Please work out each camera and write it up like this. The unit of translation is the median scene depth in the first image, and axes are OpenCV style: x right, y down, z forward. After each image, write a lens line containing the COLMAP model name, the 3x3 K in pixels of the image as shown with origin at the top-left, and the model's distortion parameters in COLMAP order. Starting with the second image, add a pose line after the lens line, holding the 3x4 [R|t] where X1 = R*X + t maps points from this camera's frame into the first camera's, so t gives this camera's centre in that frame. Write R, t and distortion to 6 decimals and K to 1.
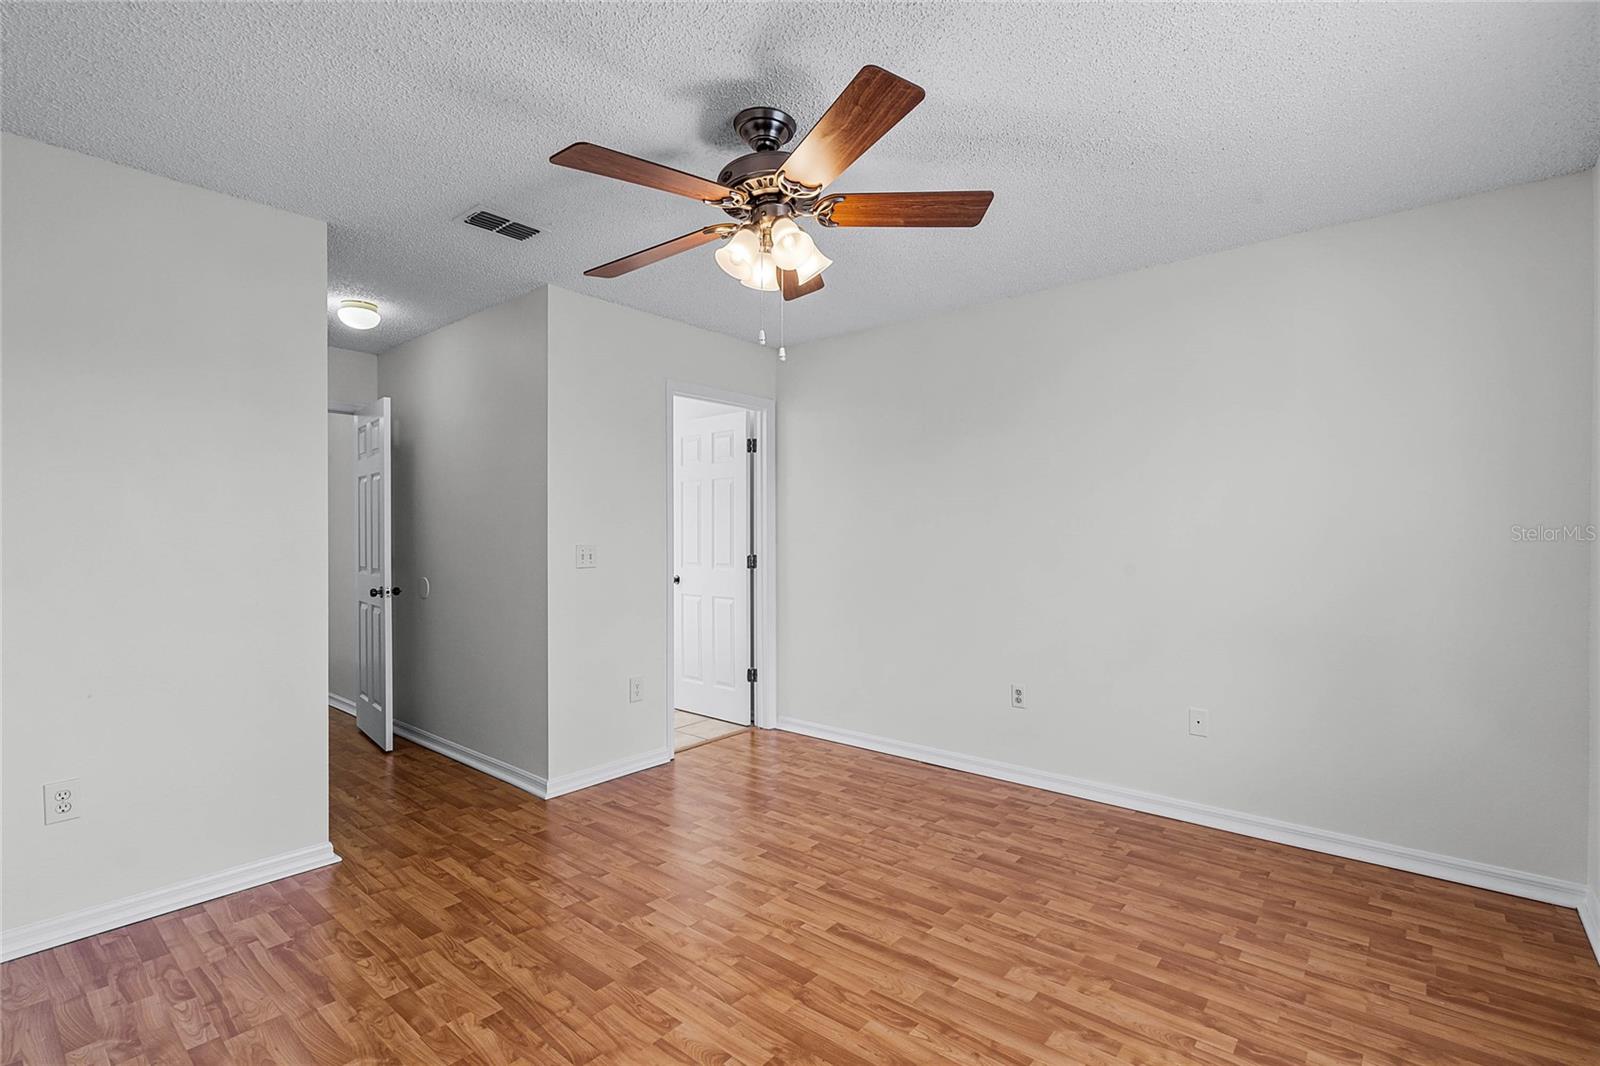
lens RADIAL K [[733.0, 0, 800.0], [0, 733.0, 533.0], [0, 0, 1]] dist [-0.000958, 0.000357]
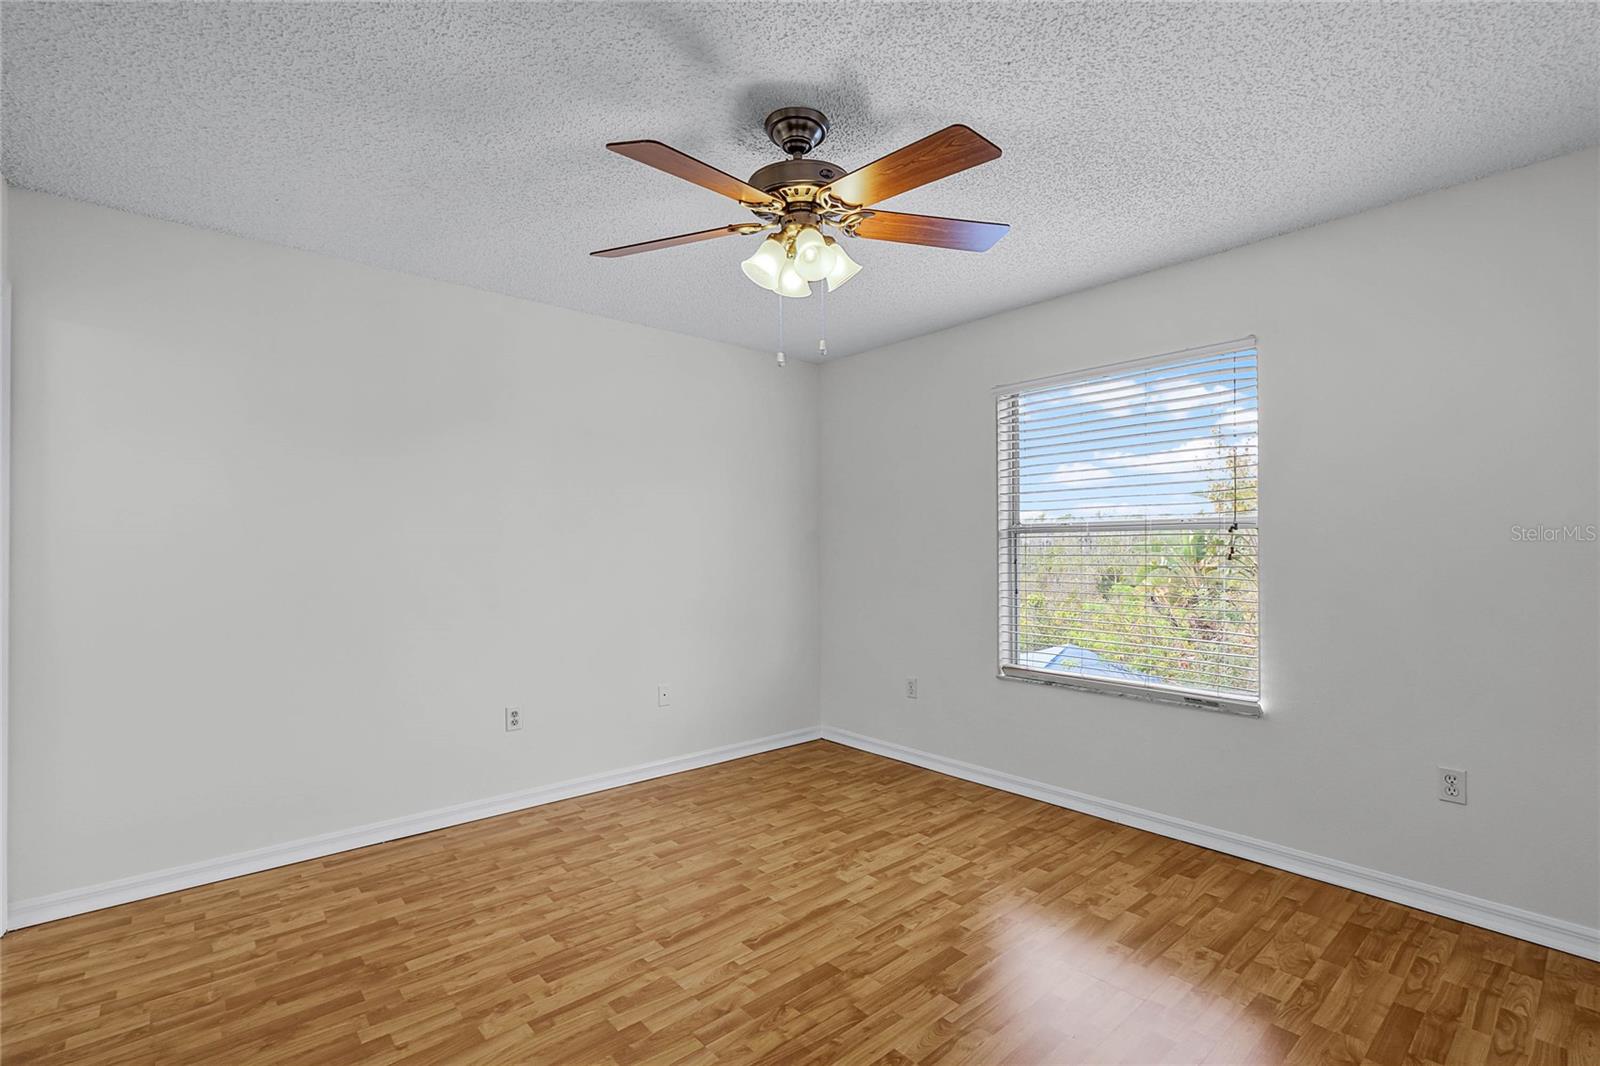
lens RADIAL K [[733.0, 0, 800.0], [0, 733.0, 533.0], [0, 0, 1]] dist [-0.000958, 0.000357]
pose [[0.153384, 0.022309, 0.987915, -0.840170], [0.002331, 0.999734, -0.022938, 0.012405], [-0.988164, 0.005821, 0.153291, 0.715951]]
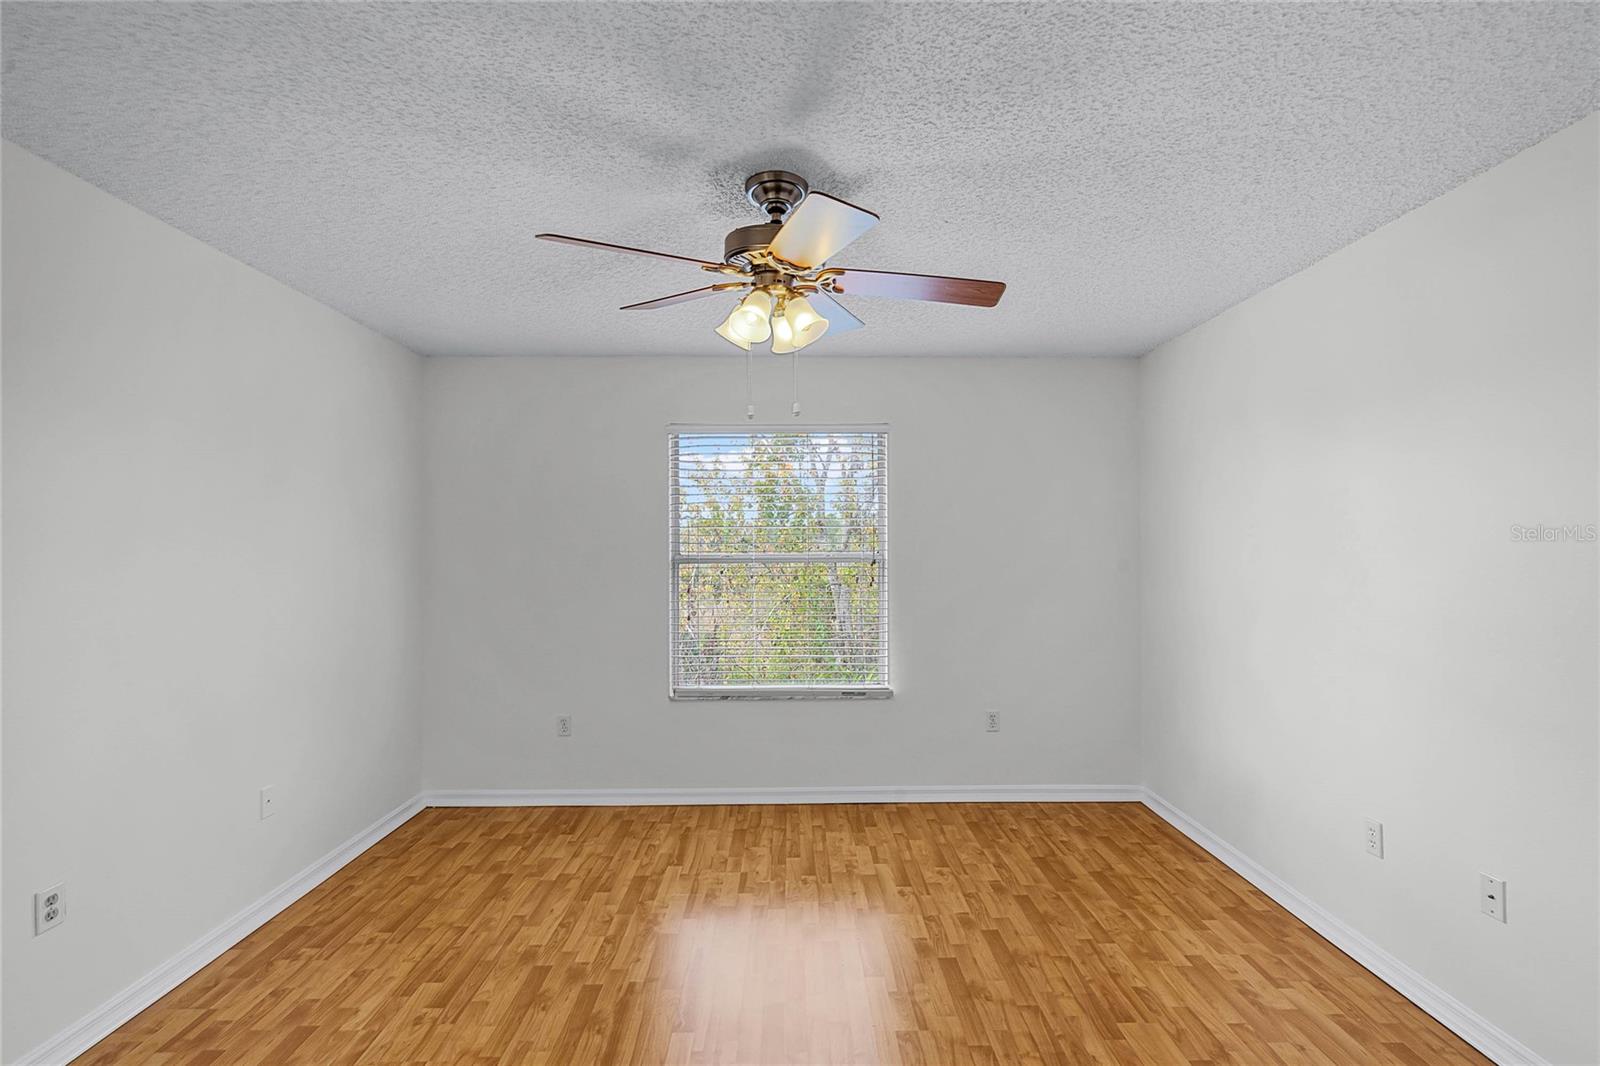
lens RADIAL K [[721.4, 0, 793.8], [0, 721.4, 528.1], [0, 0, 1]] dist [-0.010444, 0.007827]
pose [[-0.650022, 0.032082, 0.759238, -0.668665], [0.009585, 0.999375, -0.034023, -0.042895], [-0.759855, -0.014838, -0.649923, 1.356877]]
